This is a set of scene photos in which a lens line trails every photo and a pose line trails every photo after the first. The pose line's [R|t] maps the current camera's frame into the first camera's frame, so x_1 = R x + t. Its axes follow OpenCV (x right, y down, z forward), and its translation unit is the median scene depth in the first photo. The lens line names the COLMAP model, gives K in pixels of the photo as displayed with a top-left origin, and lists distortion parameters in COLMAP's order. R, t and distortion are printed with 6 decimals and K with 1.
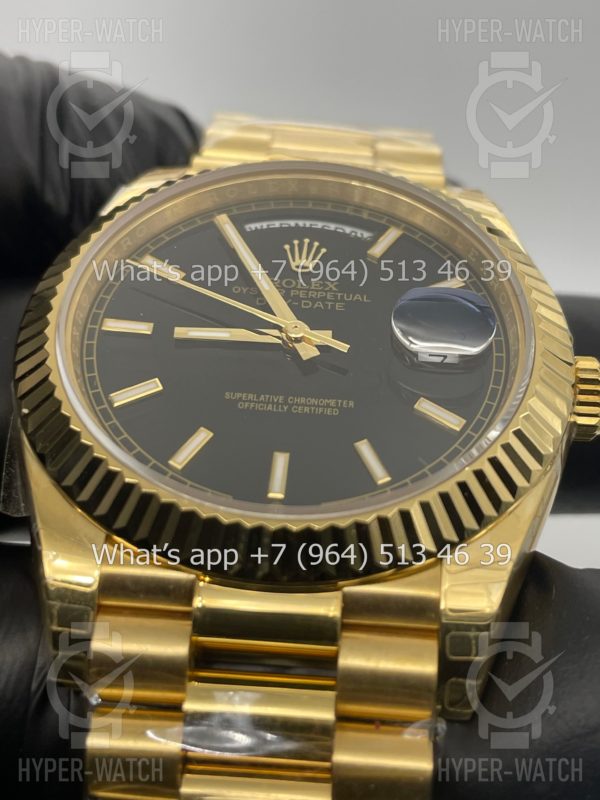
lens RADIAL K [[1261.5, 0, 306.4], [0, 1261.5, 404.8], [0, 0, 1]] dist [0.103151, 0.000000]
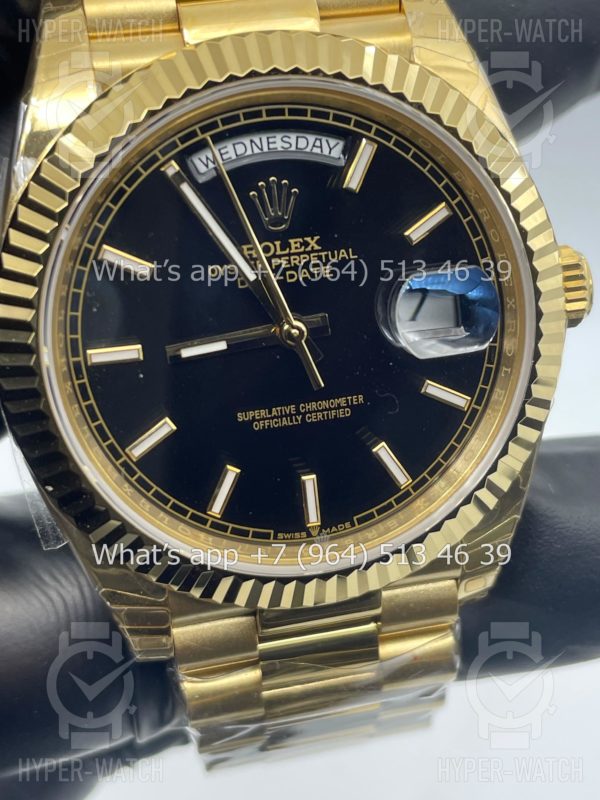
lens RADIAL K [[1261.5, 0, 299.7], [0, 1261.5, 392.7], [0, 0, 1]] dist [0.103151, 0.000000]
pose [[0.966640, -0.220465, 0.130394, -0.143174], [0.045690, 0.649324, 0.759138, -0.777180], [-0.252032, -0.727856, 0.637735, 0.366884]]
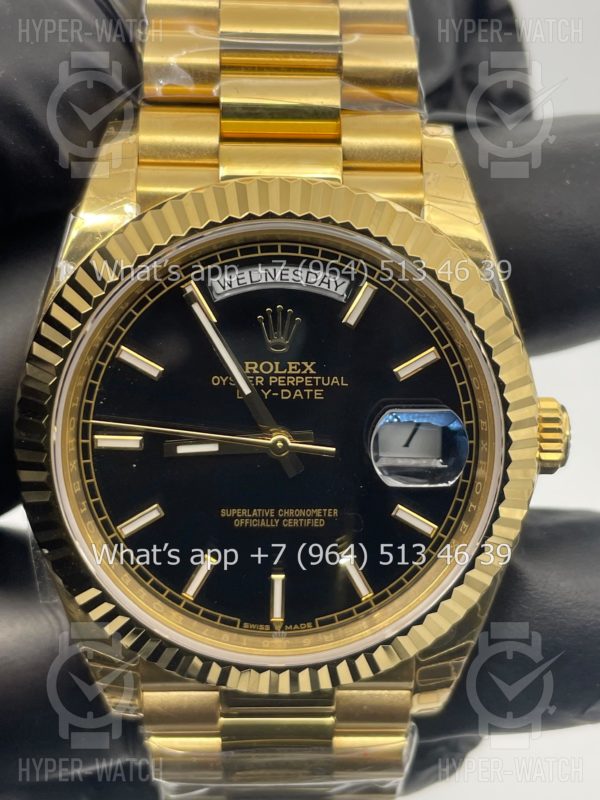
lens RADIAL K [[1261.5, 0, 297.8], [0, 1261.5, 403.2], [0, 0, 1]] dist [0.103151, 0.000000]
pose [[0.996983, -0.076024, 0.015661, -0.007504], [0.040328, 0.679721, 0.732361, -0.882120], [-0.066322, -0.729520, 0.680736, 0.313892]]
